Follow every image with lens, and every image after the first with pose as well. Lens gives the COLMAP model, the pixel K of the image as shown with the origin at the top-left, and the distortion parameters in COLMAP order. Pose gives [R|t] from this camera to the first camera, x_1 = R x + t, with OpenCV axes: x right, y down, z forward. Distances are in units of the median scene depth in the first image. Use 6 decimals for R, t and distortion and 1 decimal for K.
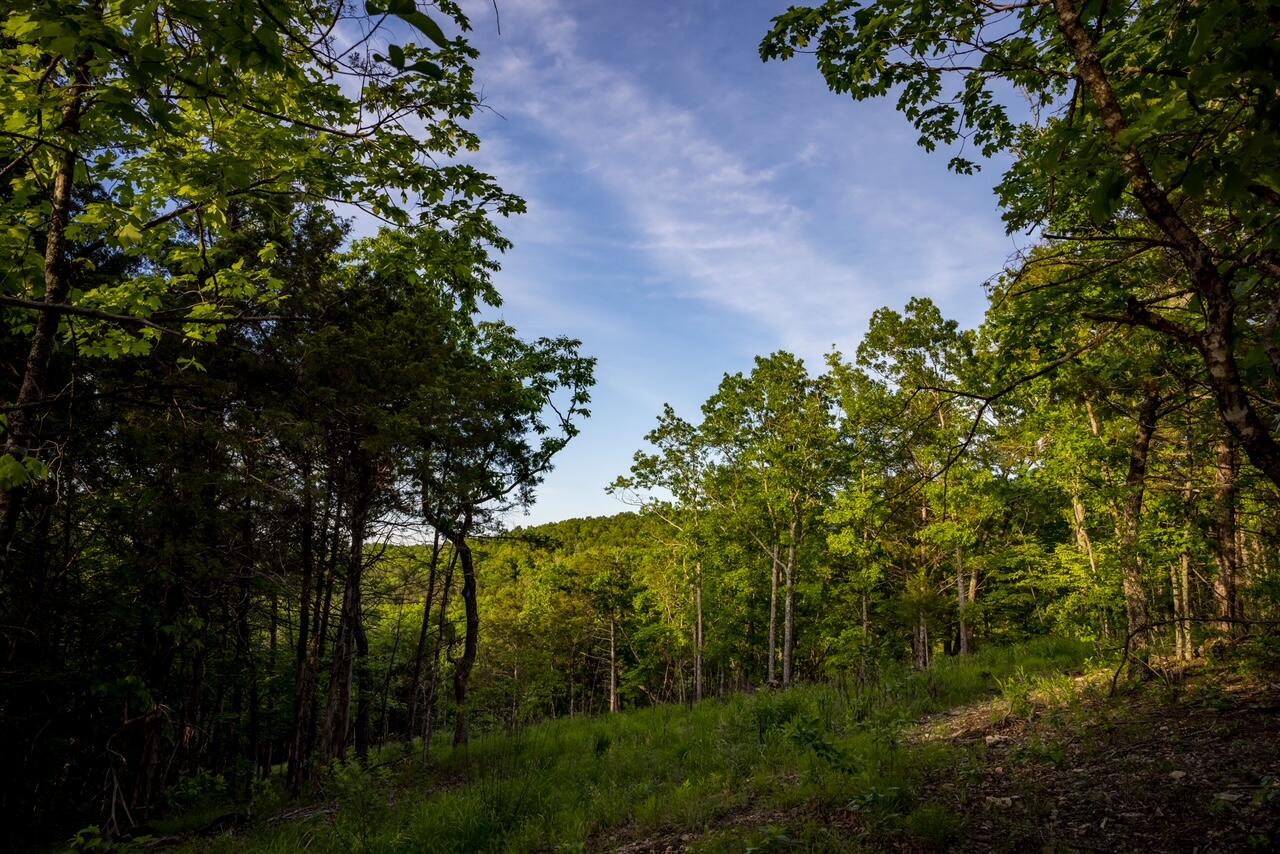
lens RADIAL K [[851.4, 0, 640.0], [0, 851.4, 427.0], [0, 0, 1]] dist [-0.008958, 0.018984]
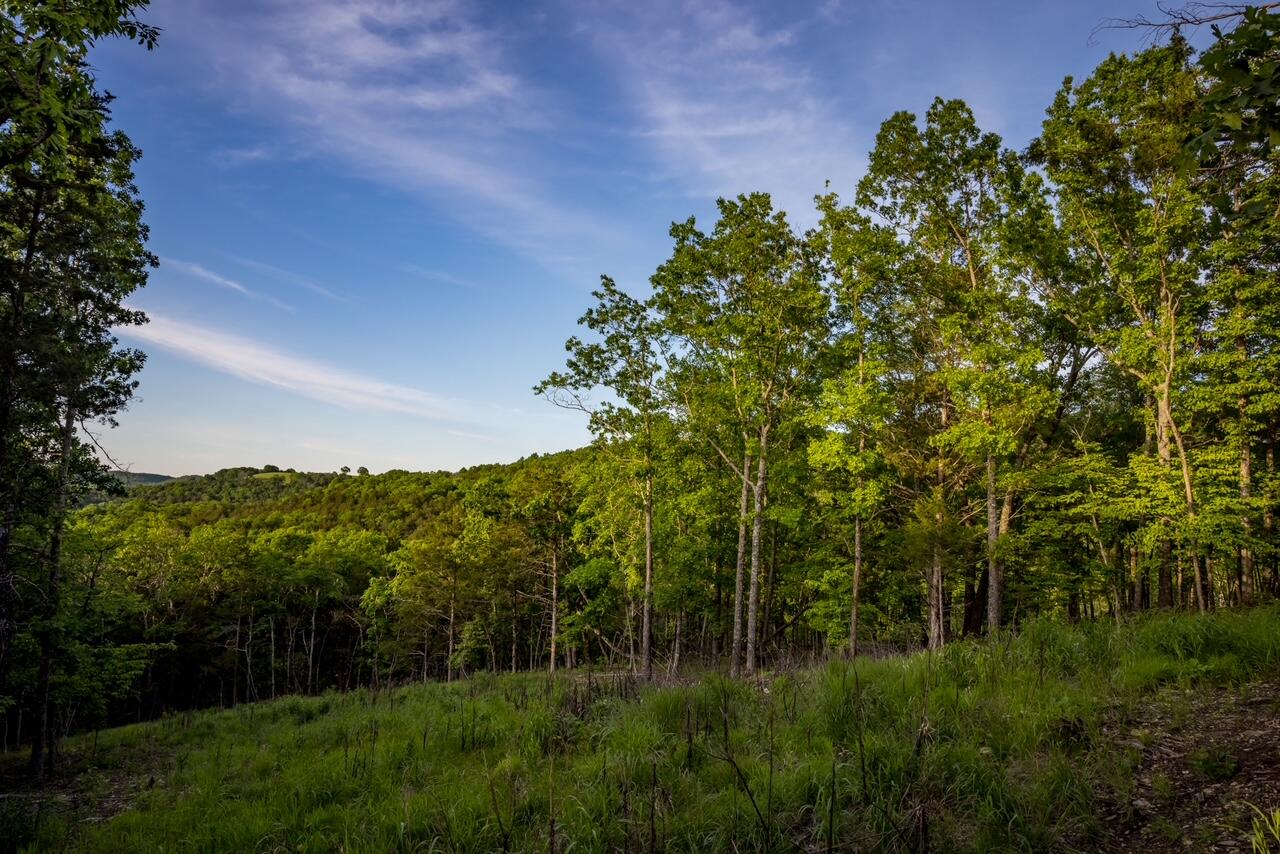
lens RADIAL K [[876.6, 0, 635.5], [0, 876.6, 441.3], [0, 0, 1]] dist [0.052181, -0.069616]
pose [[0.999552, 0.002550, -0.029817, 0.090076], [0.000518, 0.994740, 0.102434, 0.046158], [0.029922, -0.102403, 0.994293, 0.233072]]
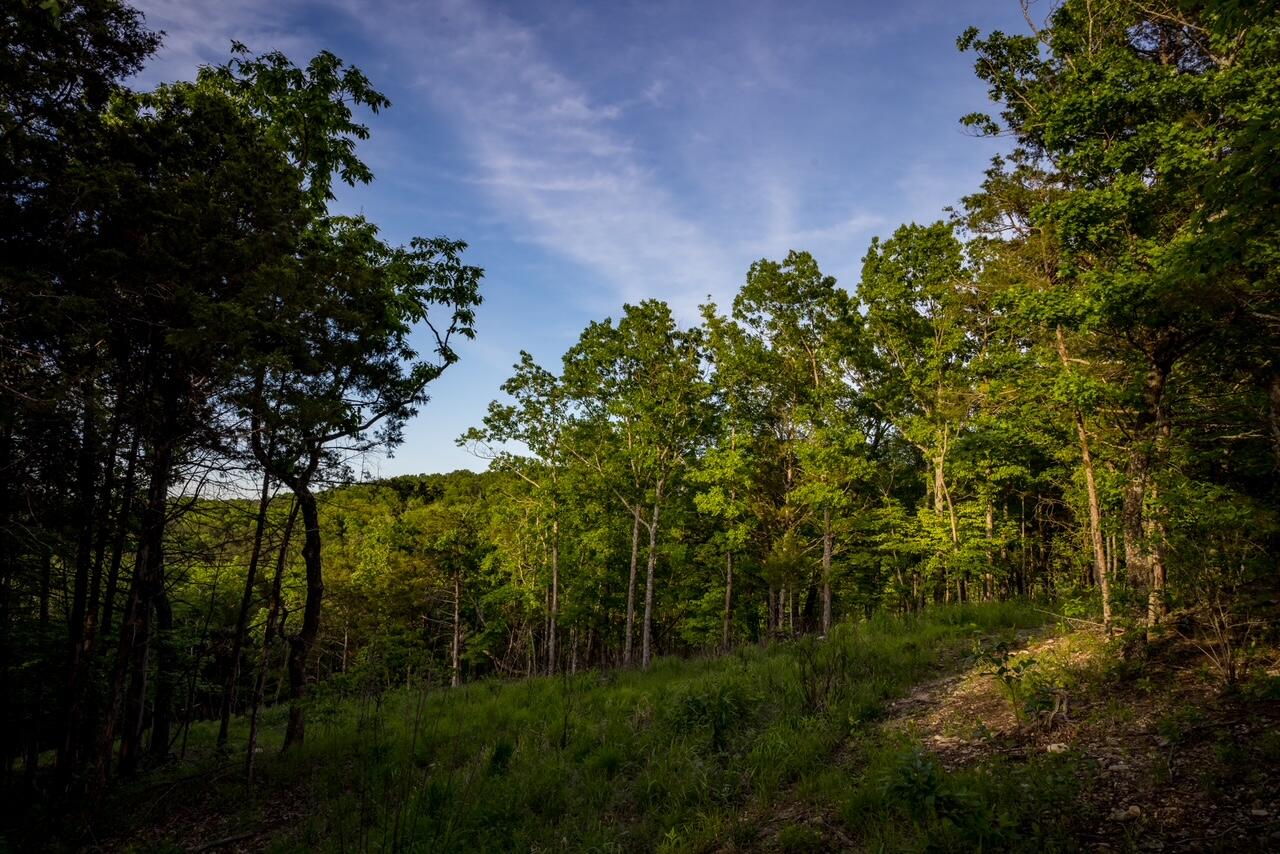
lens RADIAL K [[851.4, 0, 640.0], [0, 851.4, 427.0], [0, 0, 1]] dist [-0.008958, 0.018984]
pose [[0.981337, 0.034070, 0.189255, -0.023565], [-0.042734, 0.998208, 0.041886, 0.013405], [-0.187489, -0.049191, 0.981034, 0.073749]]
